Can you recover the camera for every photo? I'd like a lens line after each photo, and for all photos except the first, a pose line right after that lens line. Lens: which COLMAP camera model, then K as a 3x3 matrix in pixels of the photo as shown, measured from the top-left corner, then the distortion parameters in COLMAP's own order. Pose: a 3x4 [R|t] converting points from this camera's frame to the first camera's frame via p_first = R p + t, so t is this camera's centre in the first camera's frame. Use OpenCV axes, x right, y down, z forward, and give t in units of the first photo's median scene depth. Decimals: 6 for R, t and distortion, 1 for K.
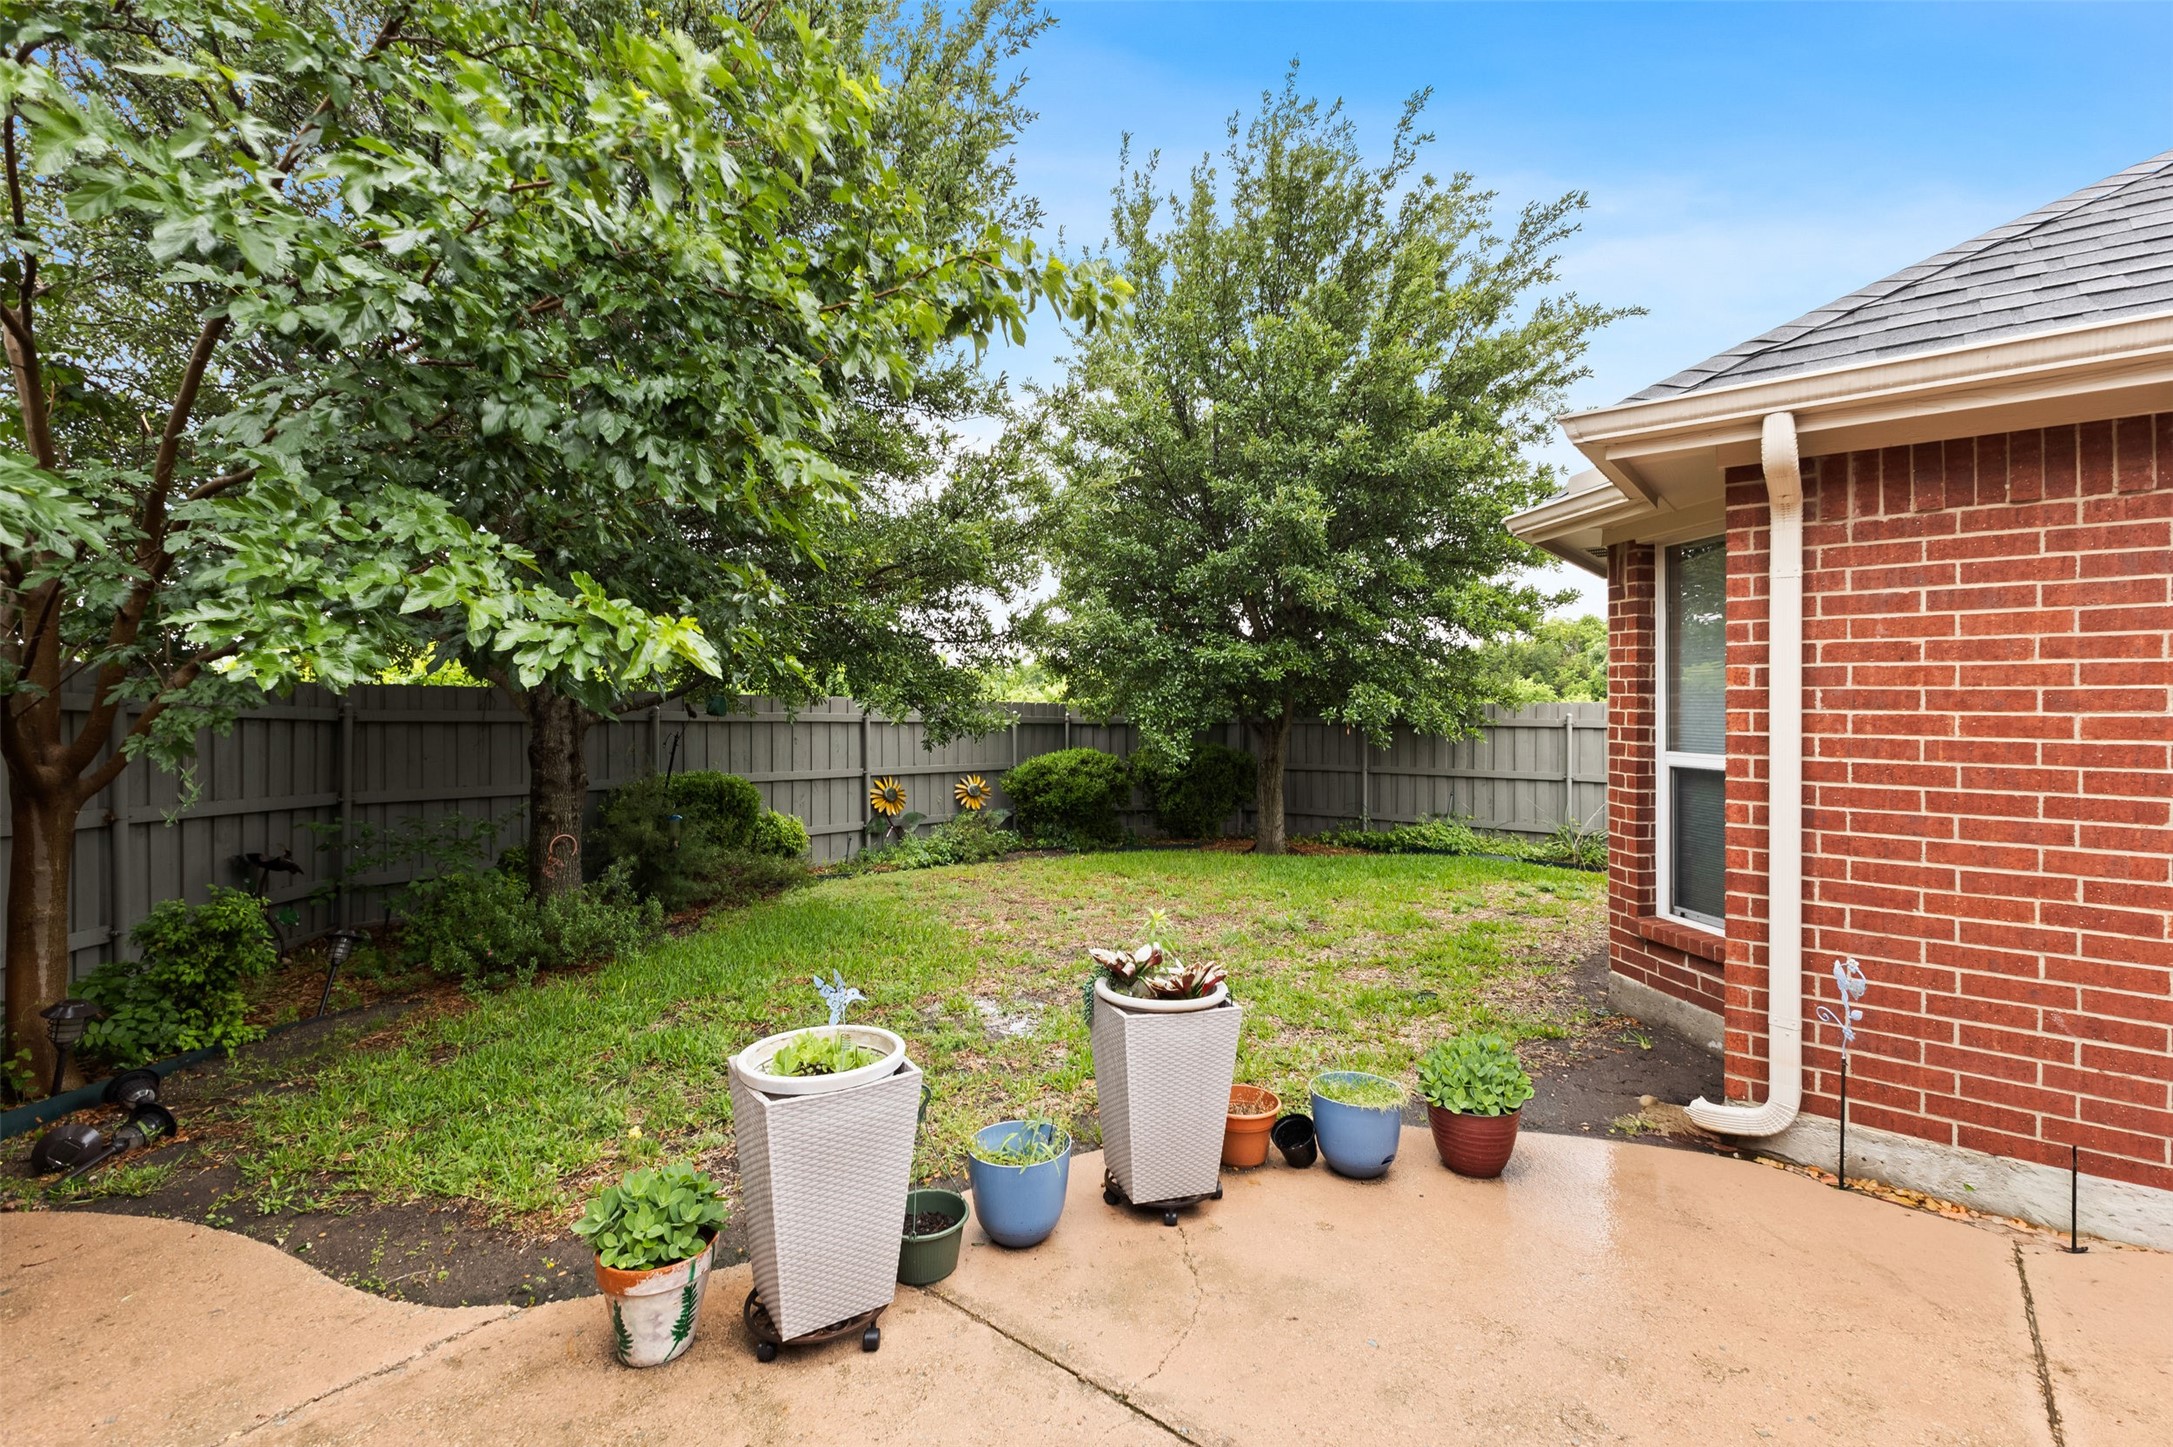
lens RADIAL K [[944.8, 0, 1082.8], [0, 944.8, 709.1], [0, 0, 1]] dist [0.010600, -0.000462]
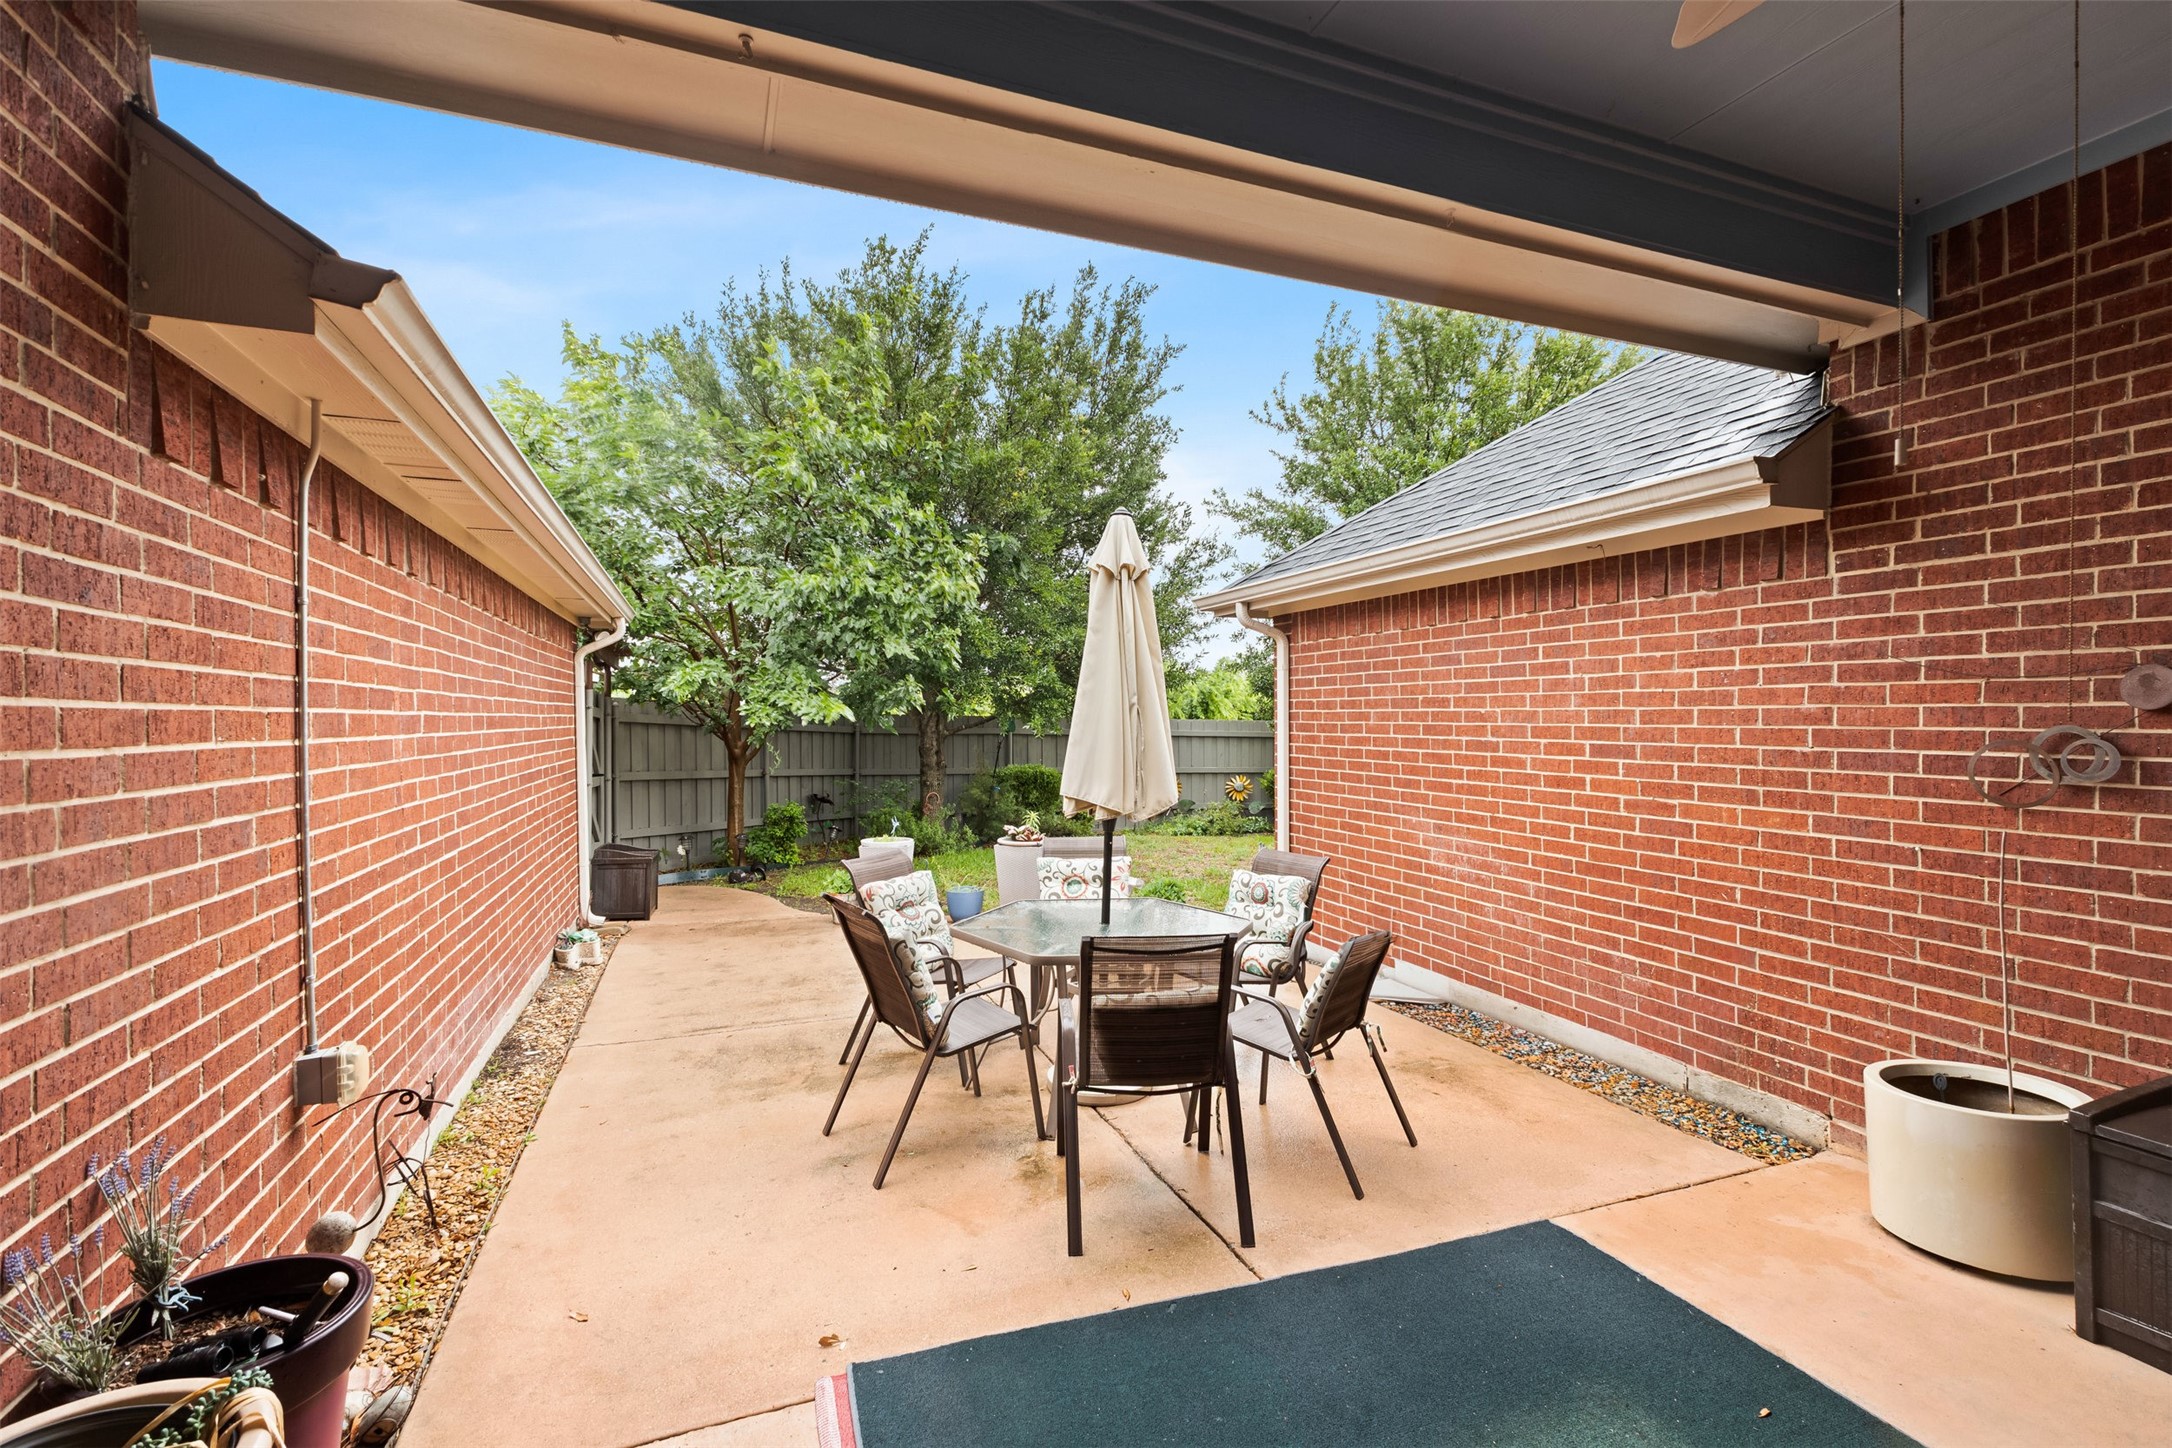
lens RADIAL K [[944.3, 0, 1082.7], [0, 944.3, 721.4], [0, 0, 1]] dist [0.010600, -0.000462]
pose [[0.862446, -0.001574, -0.506146, 0.722102], [0.001021, 0.999999, -0.001369, -0.010173], [0.506148, 0.000664, 0.862446, -0.531476]]
